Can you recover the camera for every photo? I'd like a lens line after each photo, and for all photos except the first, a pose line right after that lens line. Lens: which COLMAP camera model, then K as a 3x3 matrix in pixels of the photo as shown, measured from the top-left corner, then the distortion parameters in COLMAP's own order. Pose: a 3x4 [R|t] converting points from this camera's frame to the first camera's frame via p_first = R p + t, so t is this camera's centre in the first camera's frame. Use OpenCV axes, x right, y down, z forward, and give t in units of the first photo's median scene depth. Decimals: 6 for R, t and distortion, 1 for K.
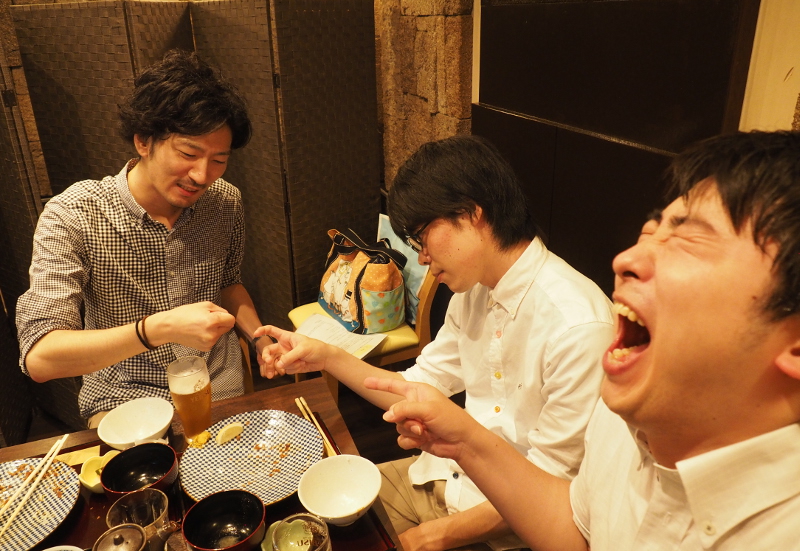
lens RADIAL K [[621.9, 0, 357.2], [0, 621.9, 288.4], [0, 0, 1]] dist [0.002660, 0.006940]
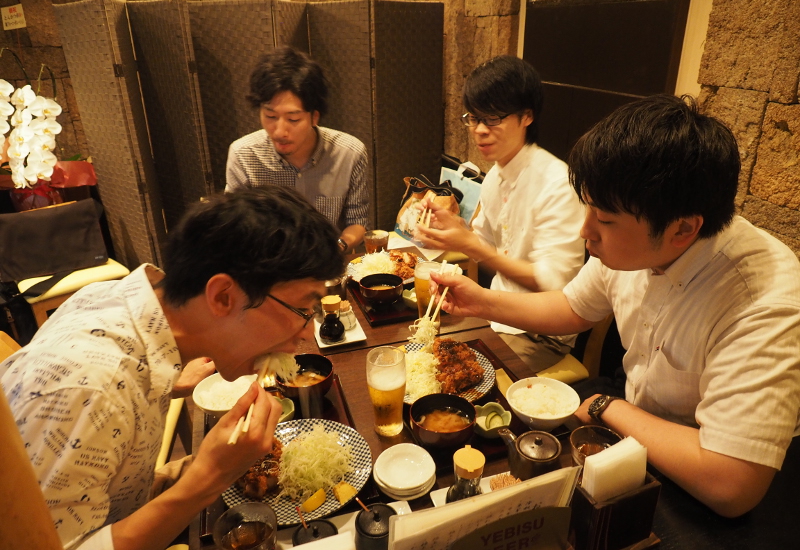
lens RADIAL K [[519.4, 0, 400.0], [0, 519.4, 275.0], [0, 0, 1]] dist [0.005498, 0.005430]
pose [[0.999384, 0.032043, -0.014298, -0.037625], [-0.031460, 0.998734, 0.039263, 0.086109], [0.015538, -0.038789, 0.999127, -0.161718]]
